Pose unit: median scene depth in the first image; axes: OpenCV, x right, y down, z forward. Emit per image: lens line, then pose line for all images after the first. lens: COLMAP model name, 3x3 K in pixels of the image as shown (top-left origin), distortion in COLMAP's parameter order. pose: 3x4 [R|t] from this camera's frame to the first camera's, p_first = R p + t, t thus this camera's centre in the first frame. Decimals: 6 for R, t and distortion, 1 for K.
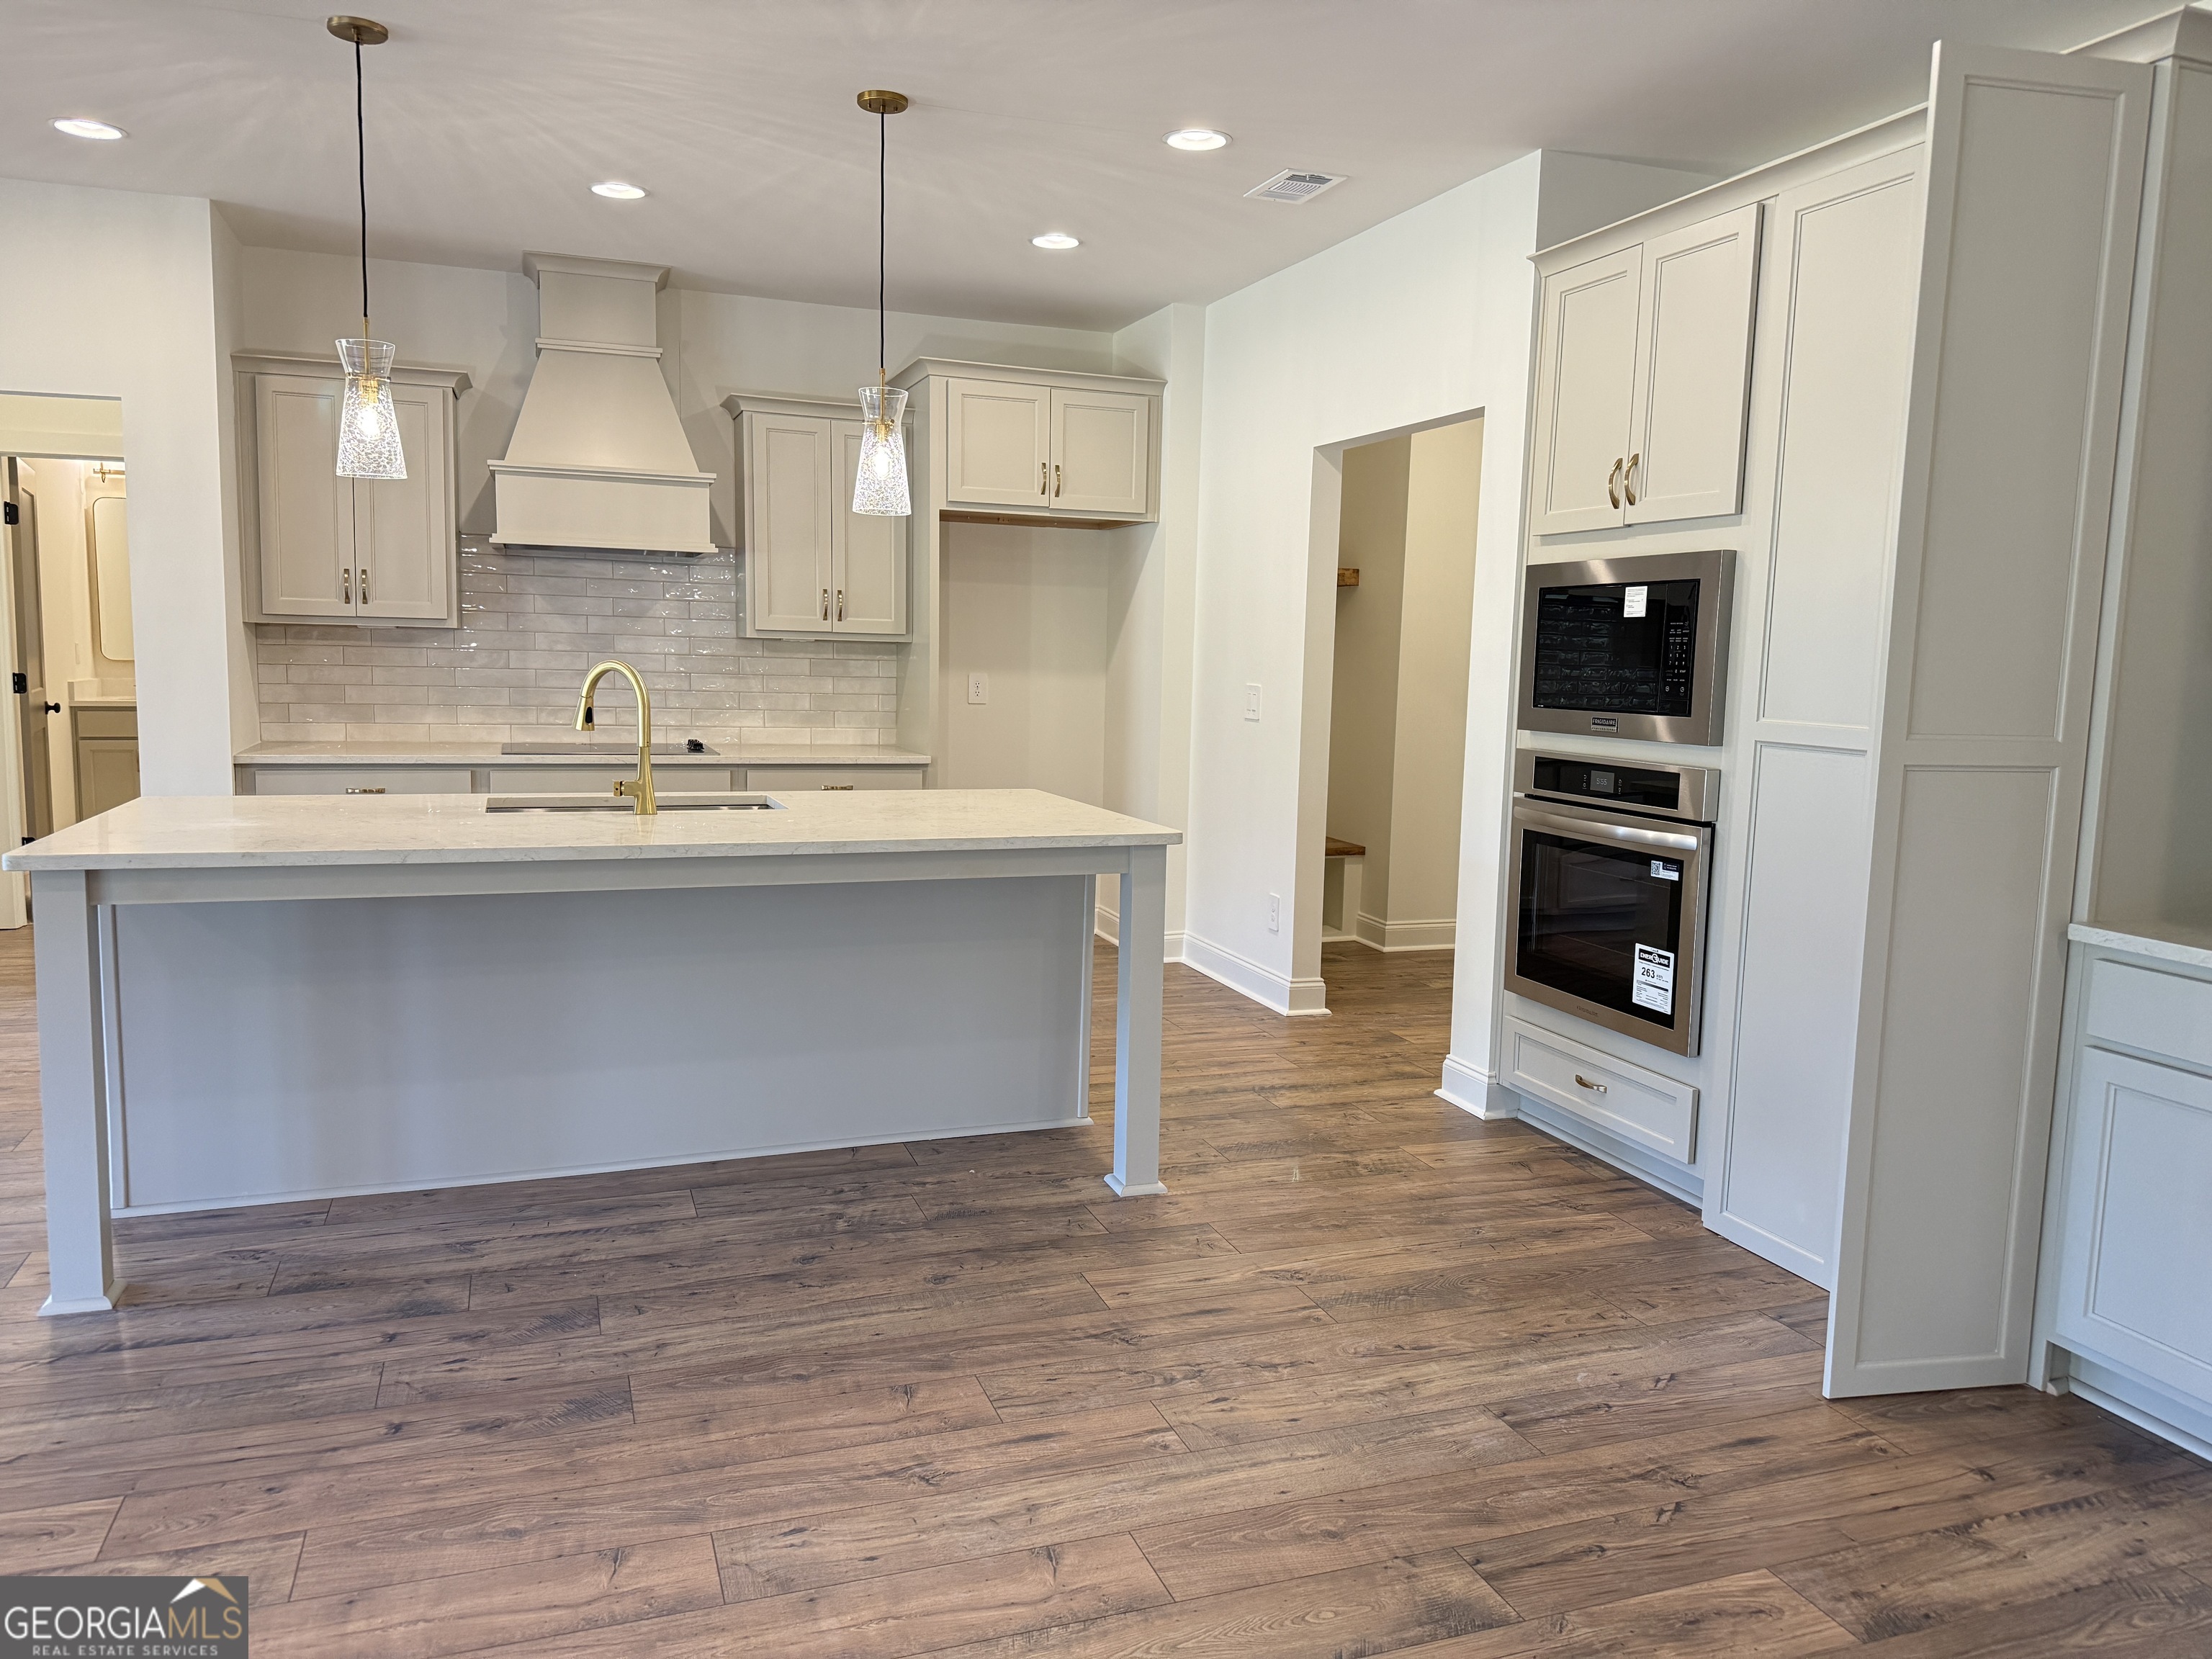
lens RADIAL K [[1544.3, 0, 1106.0], [0, 1544.3, 829.5], [0, 0, 1]] dist [0.076850, -0.099149]
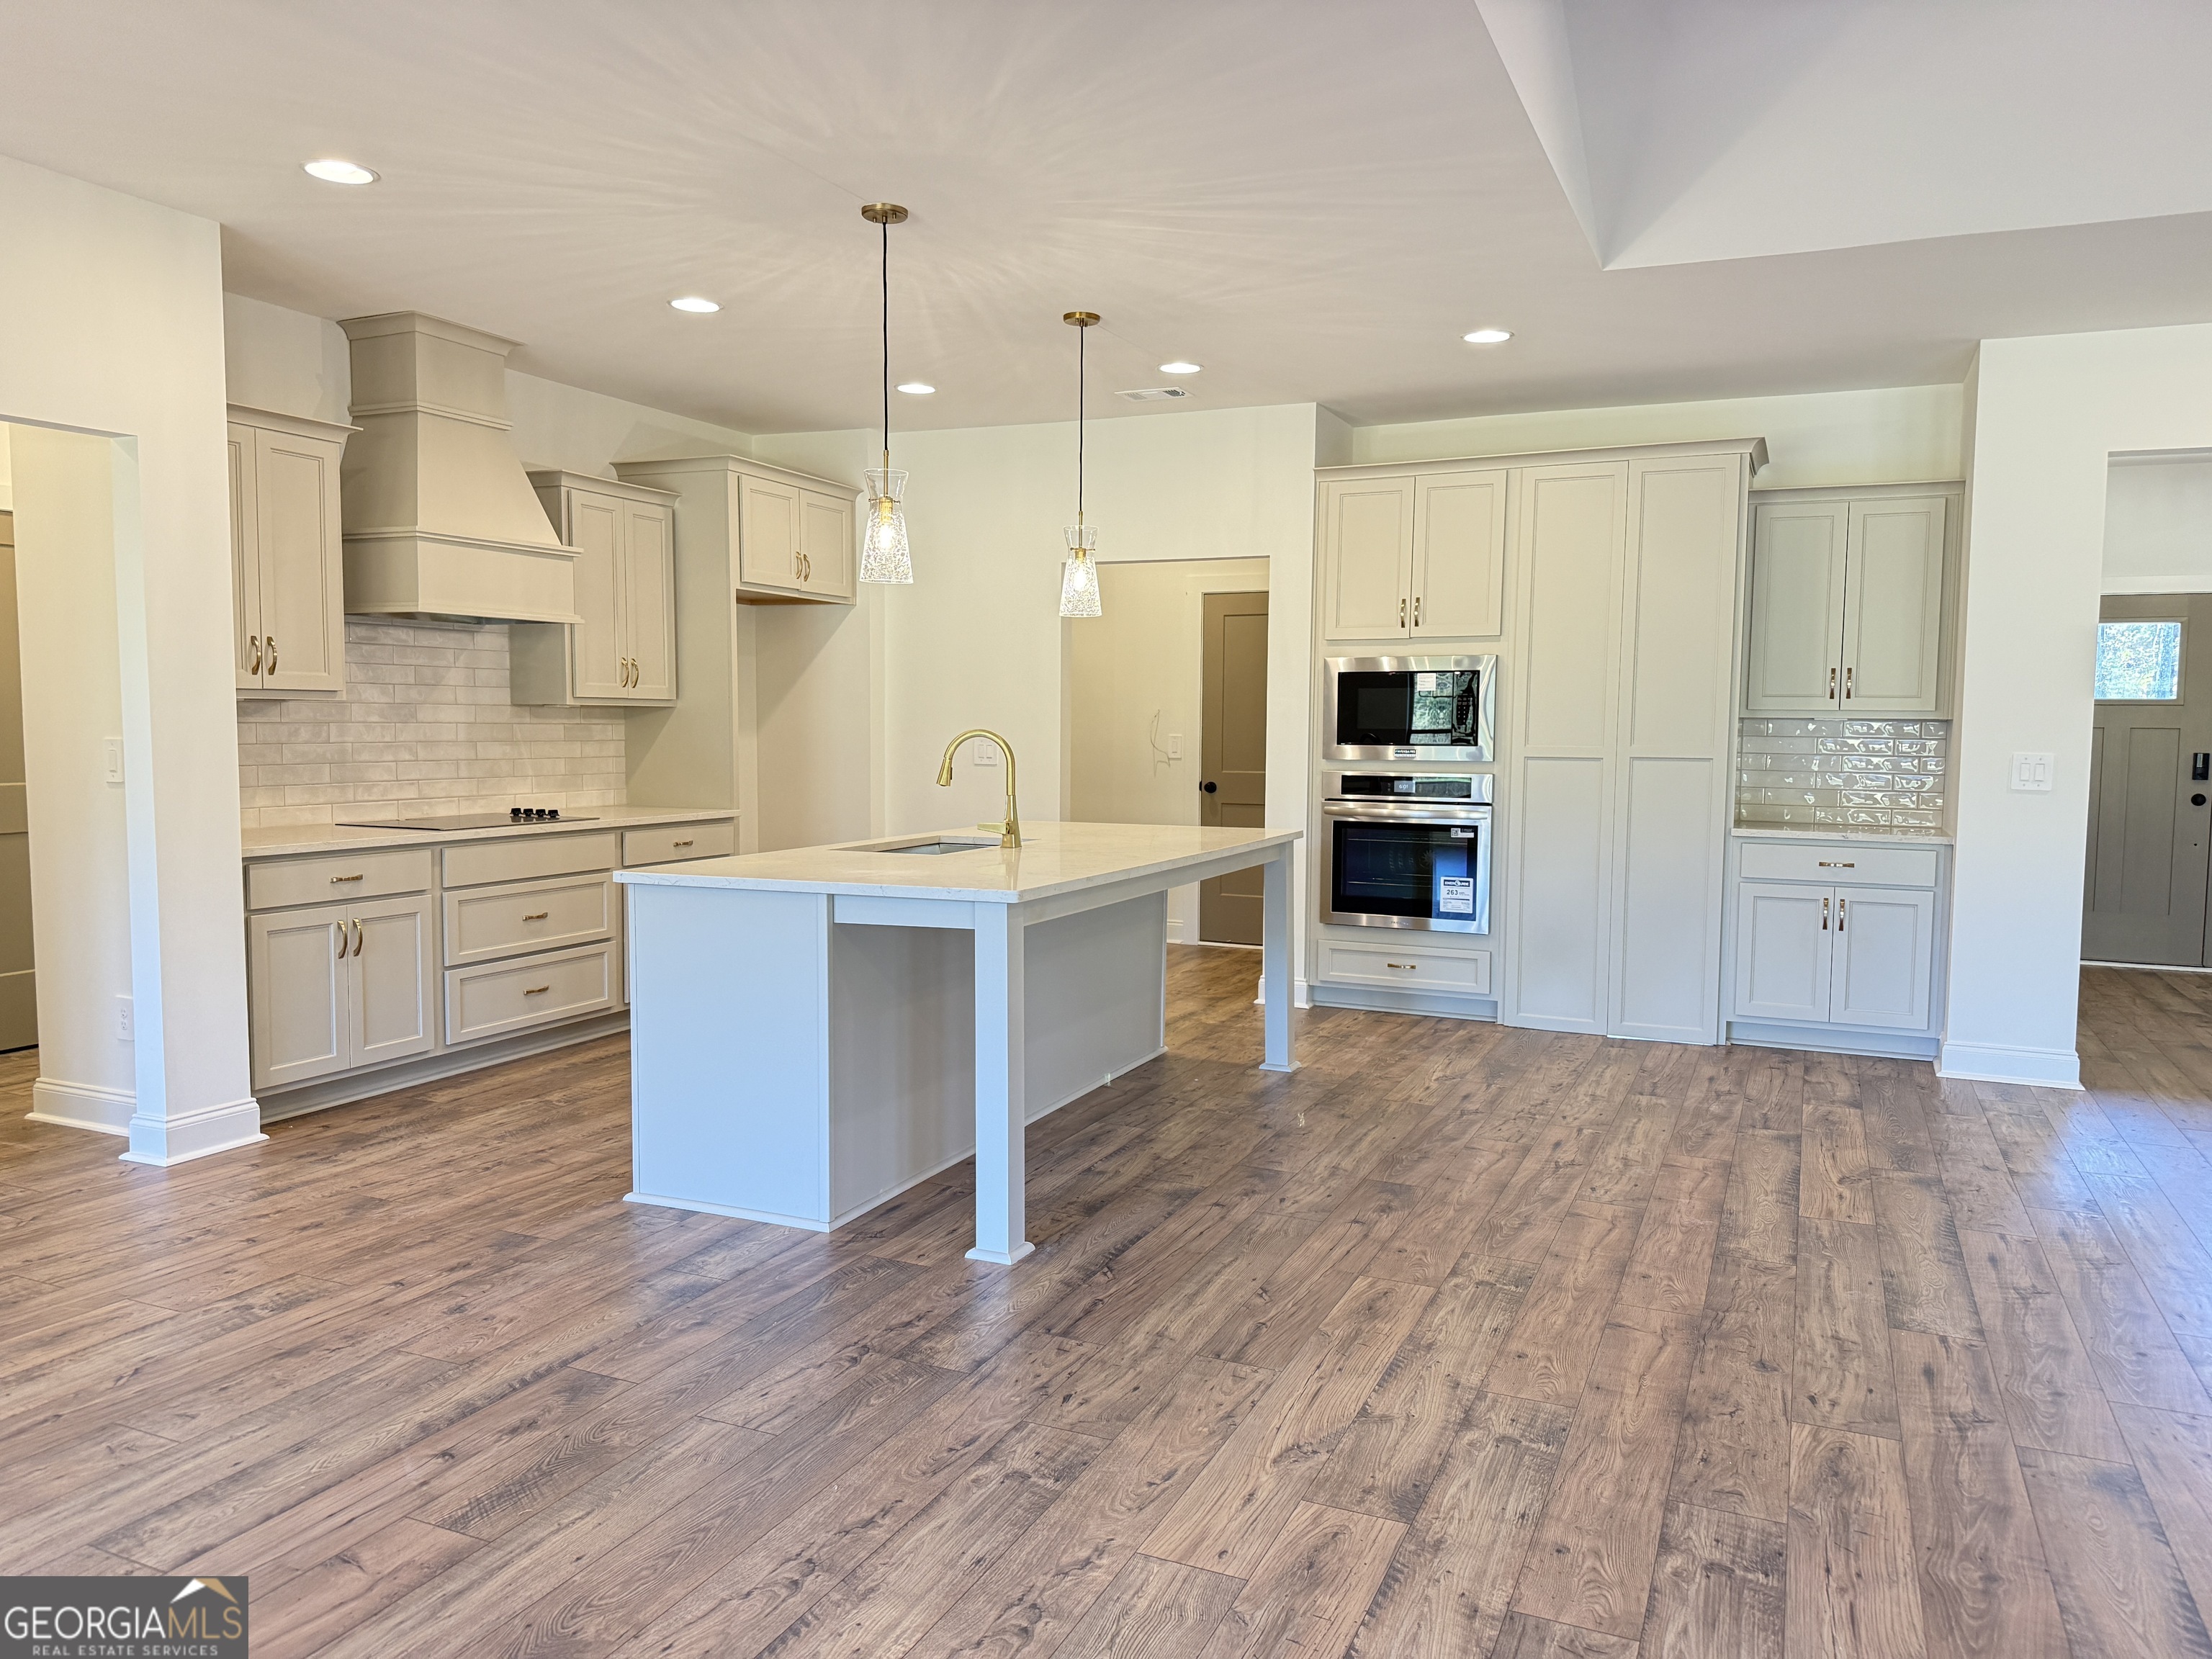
lens RADIAL K [[1537.6, 0, 1106.0], [0, 1537.6, 829.5], [0, 0, 1]] dist [0.165583, -0.310616]
pose [[0.696082, -0.070077, 0.714534, -1.065332], [0.091757, 0.995747, 0.008269, -0.026100], [-0.712075, 0.059807, 0.699552, 0.046060]]
